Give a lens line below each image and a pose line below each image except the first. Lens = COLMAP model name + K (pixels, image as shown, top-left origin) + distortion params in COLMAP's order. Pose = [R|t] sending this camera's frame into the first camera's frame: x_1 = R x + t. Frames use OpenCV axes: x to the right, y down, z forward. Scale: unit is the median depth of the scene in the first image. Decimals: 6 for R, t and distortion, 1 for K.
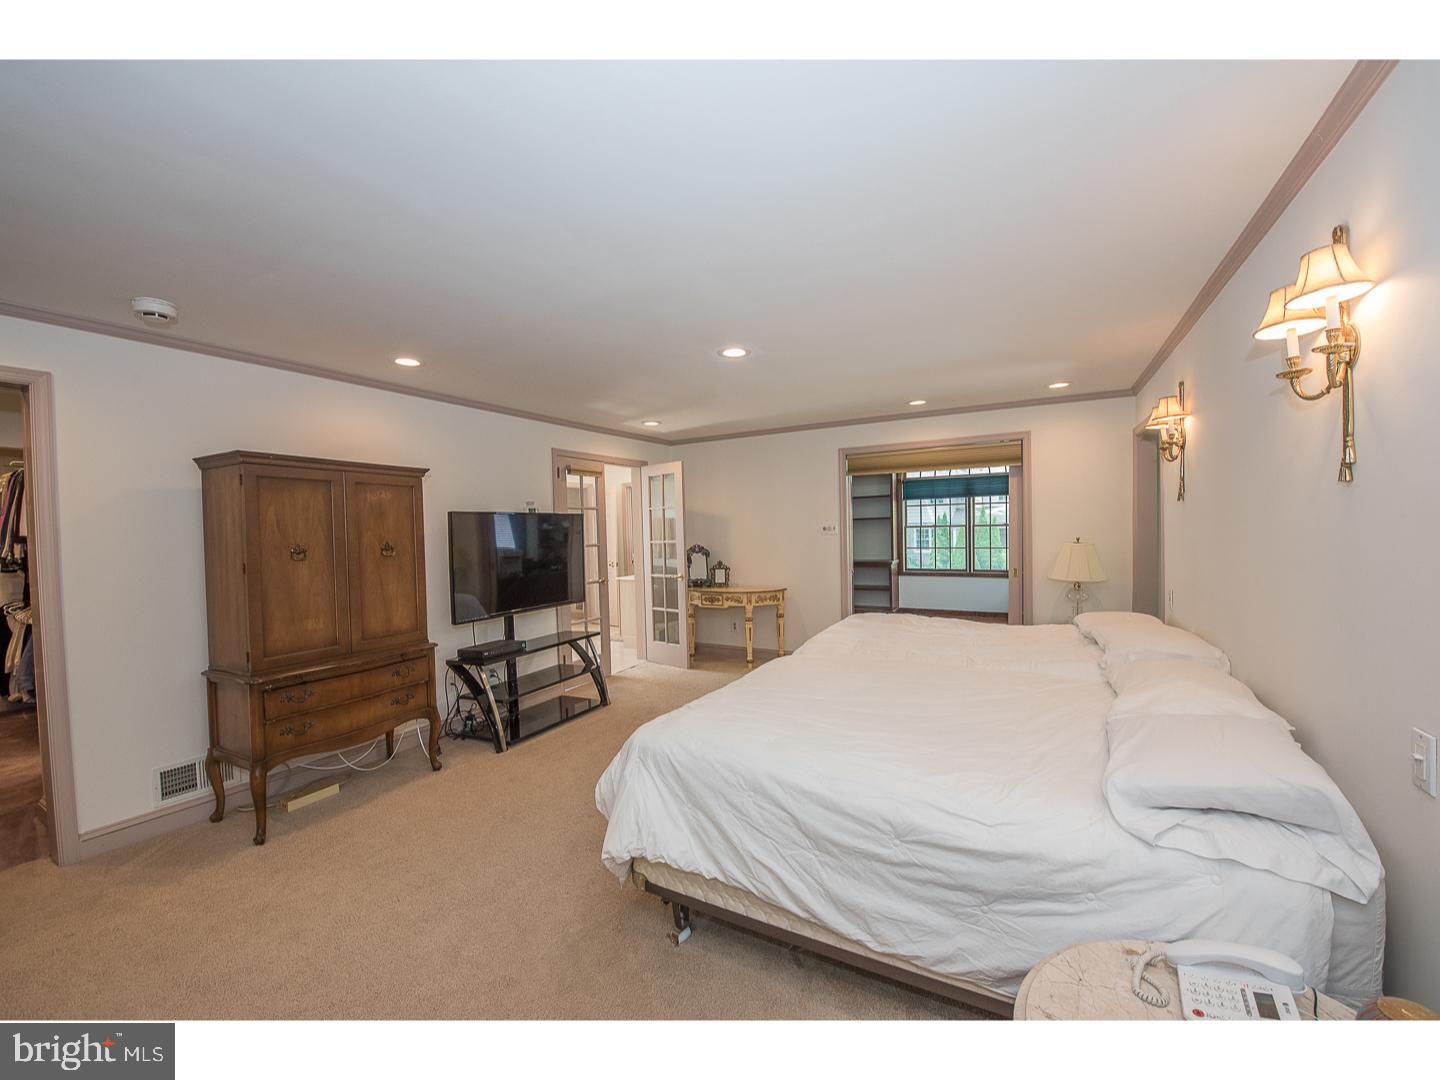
lens RADIAL K [[570.7, 0, 720.0], [0, 570.7, 540.0], [0, 0, 1]] dist [-0.001395, -0.009778]
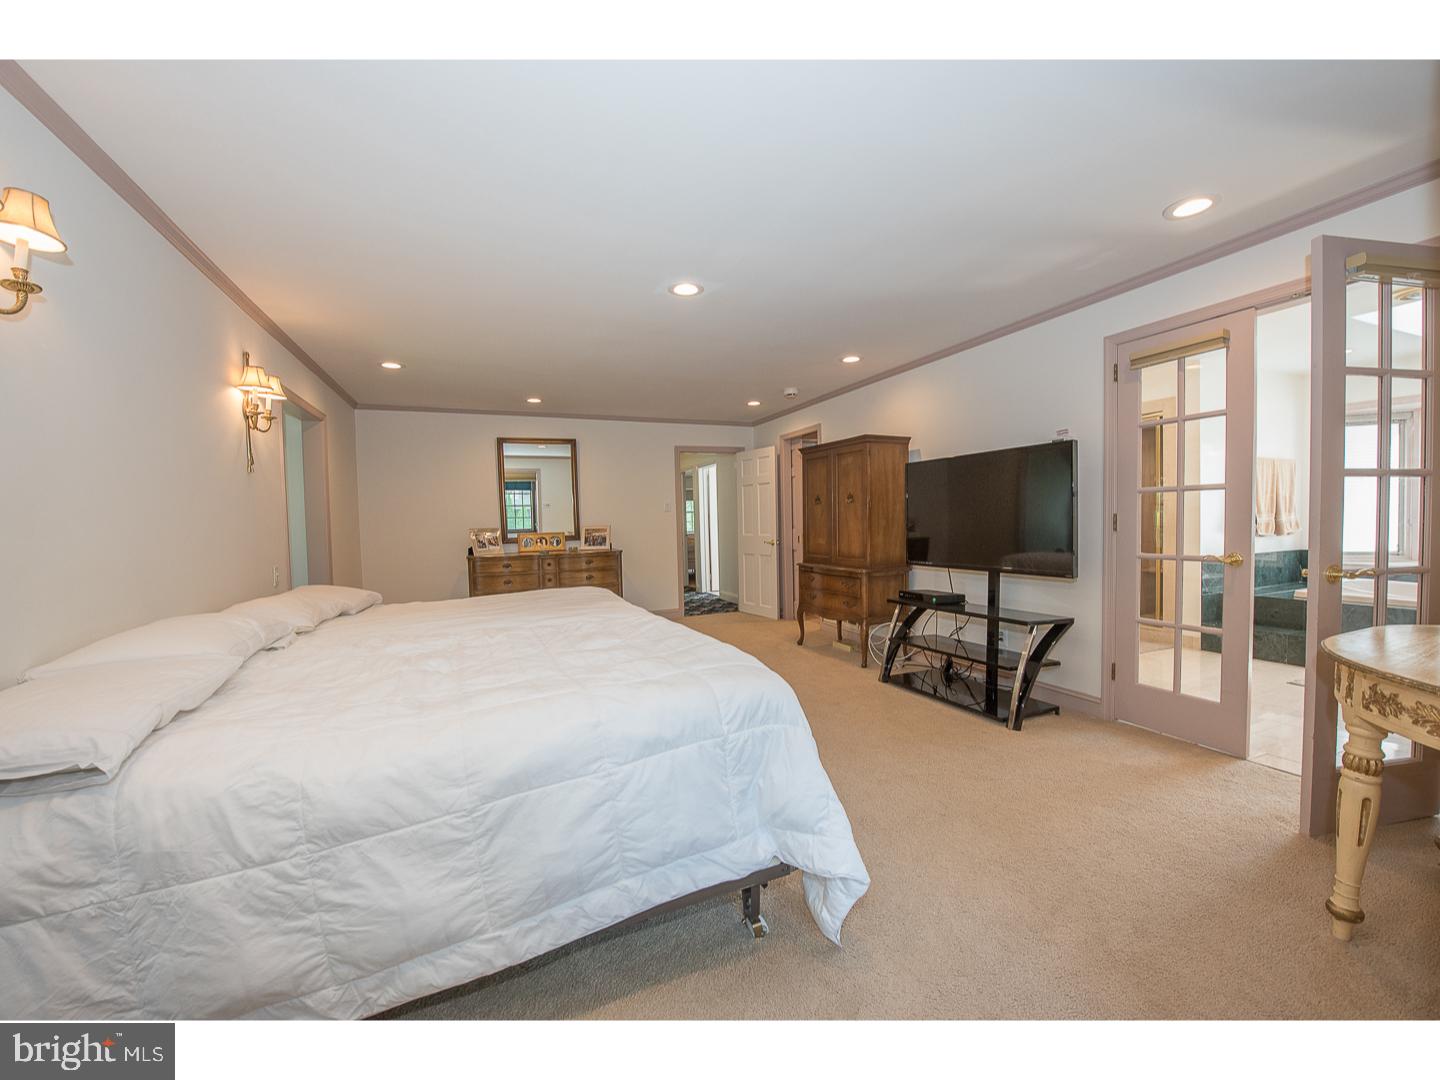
lens RADIAL K [[570.7, 0, 720.0], [0, 570.7, 540.0], [0, 0, 1]] dist [-0.001395, -0.009778]
pose [[-0.622887, 0.061854, -0.779863, 0.729810], [0.021334, 0.997842, 0.062103, 0.026159], [0.782021, 0.022046, -0.622862, 1.600424]]
